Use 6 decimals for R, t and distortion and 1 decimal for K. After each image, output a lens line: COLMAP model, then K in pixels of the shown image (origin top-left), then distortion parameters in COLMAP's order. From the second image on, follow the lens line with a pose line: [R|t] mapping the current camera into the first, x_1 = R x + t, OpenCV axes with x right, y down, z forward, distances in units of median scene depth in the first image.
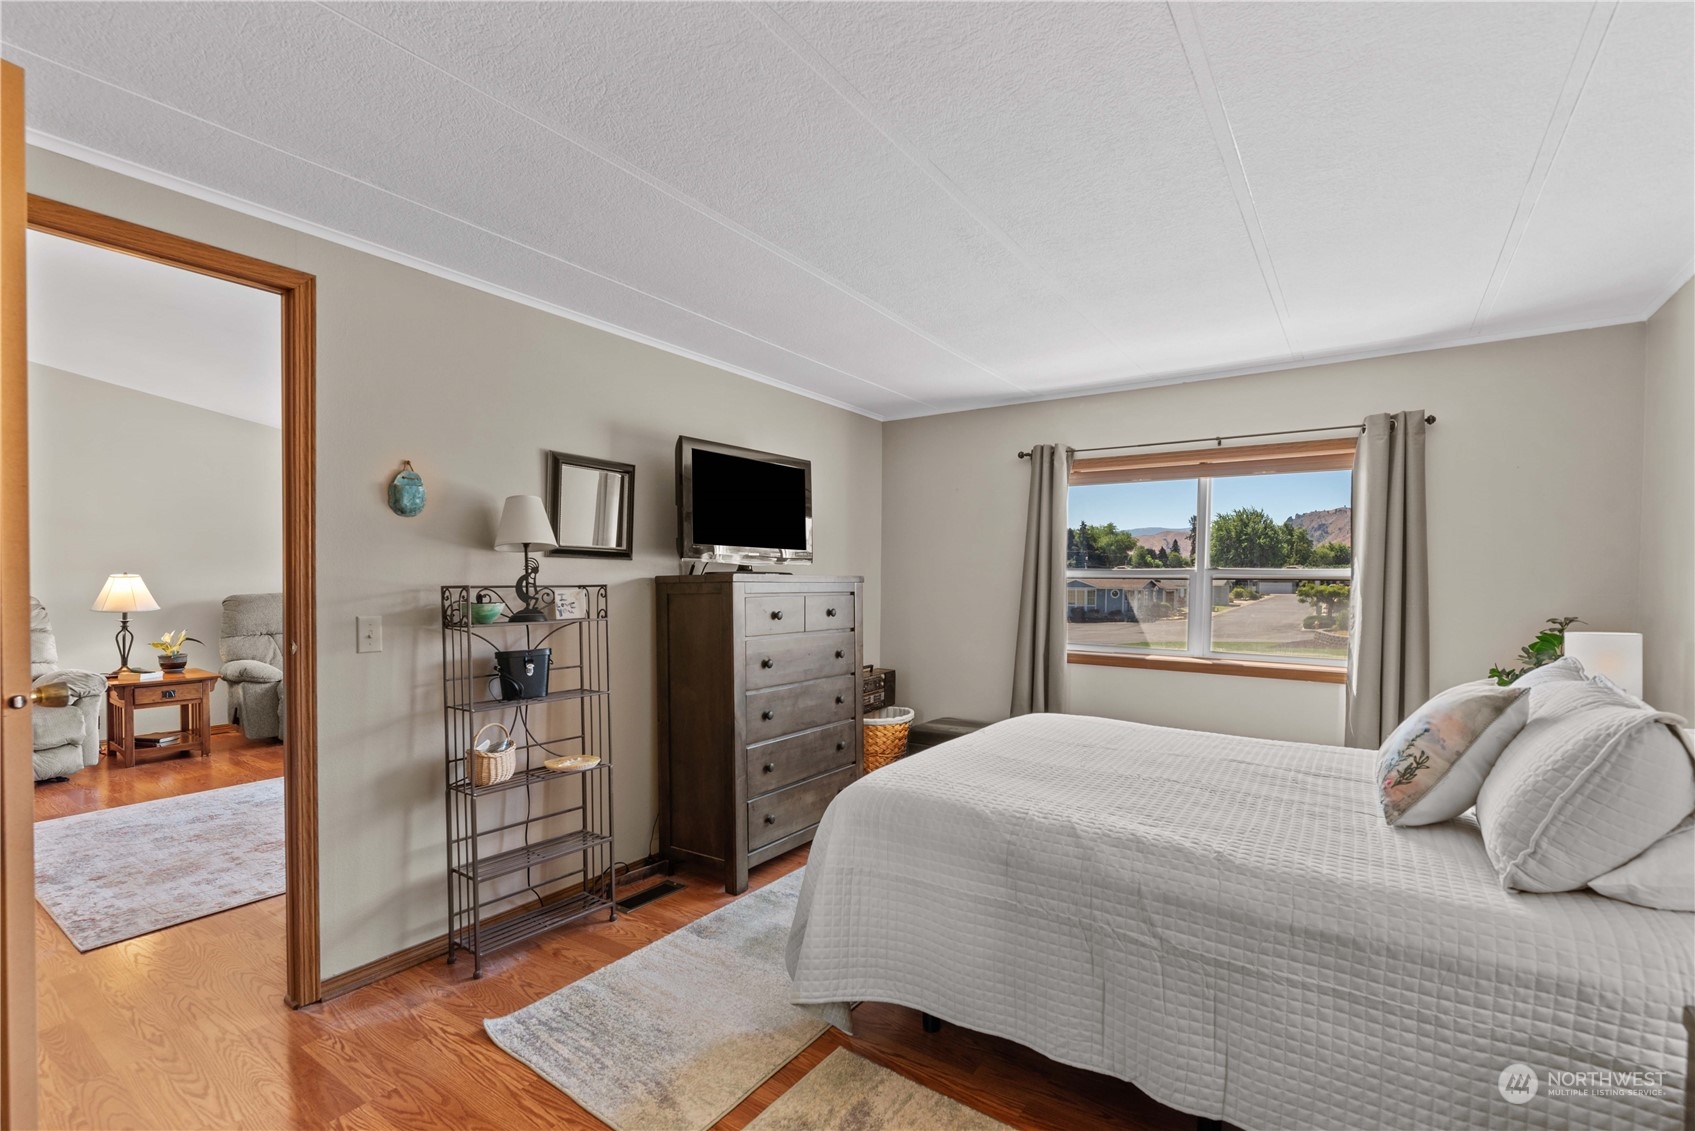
lens RADIAL K [[739.1, 0, 854.8], [0, 739.1, 598.5], [0, 0, 1]] dist [0.000650, 0.000509]
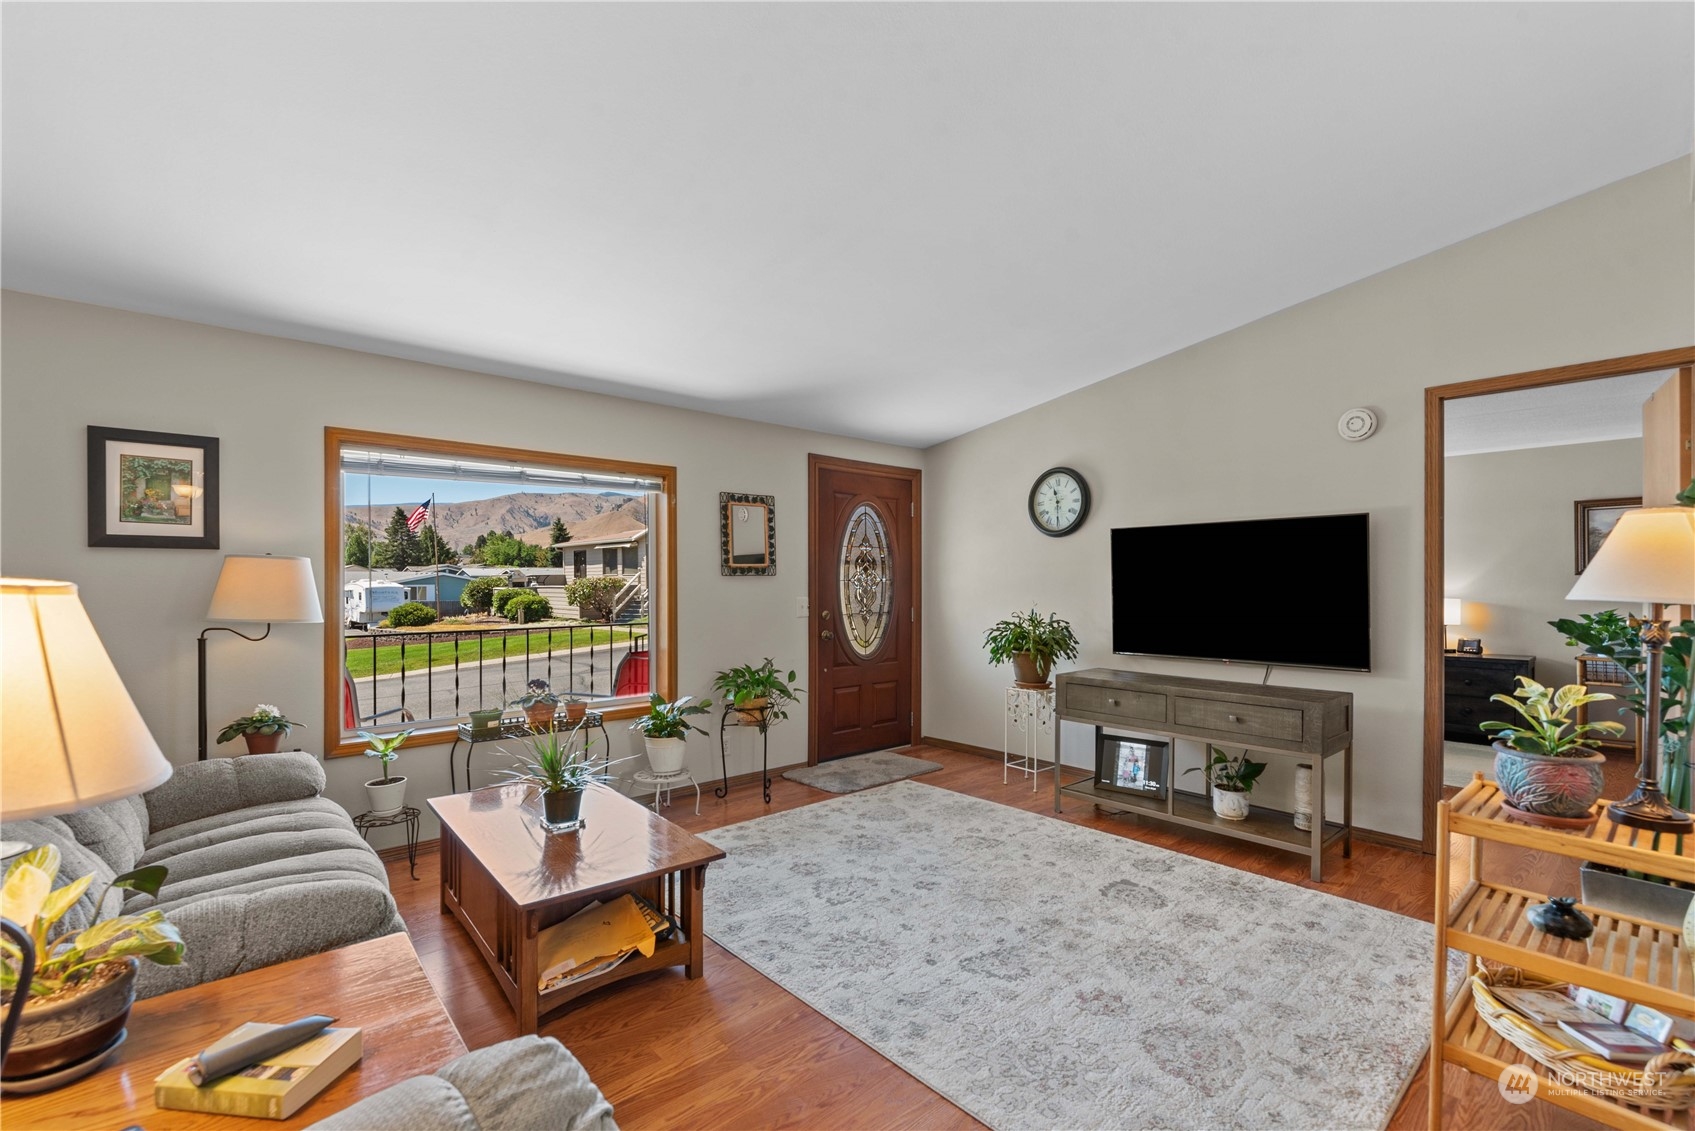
lens RADIAL K [[739.1, 0, 840.9], [0, 739.1, 582.5], [0, 0, 1]] dist [0.000650, 0.000509]
pose [[0.246857, -0.010849, 0.968991, -1.136391], [0.025925, 0.999653, 0.004588, -0.026987], [-0.968705, 0.023988, 0.247053, 0.802943]]
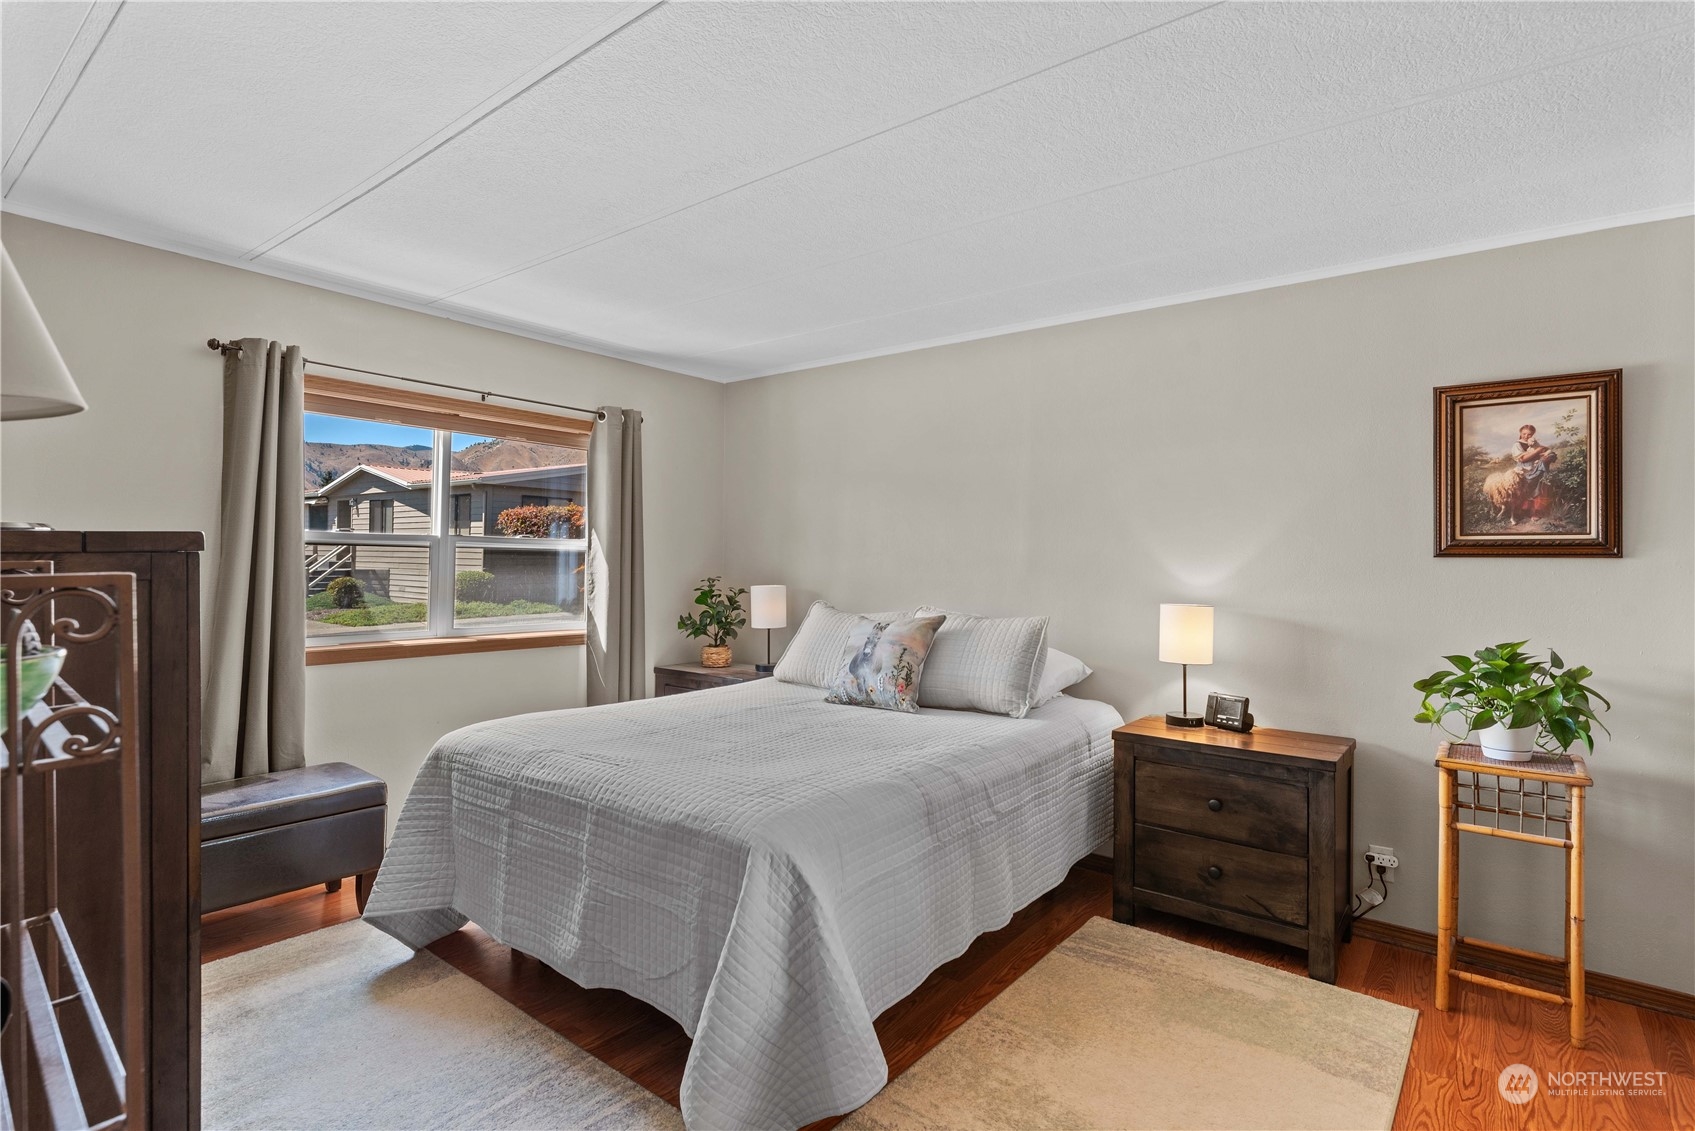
lens RADIAL K [[813.6, 0, 850.7], [0, 813.6, 553.4], [0, 0, 1]] dist [0.006187, 0.000523]
pose [[0.086607, -0.001055, 0.996242, -0.340650], [0.010394, 0.999946, 0.000156, -0.010153], [-0.996188, 0.010341, 0.086613, 0.337536]]
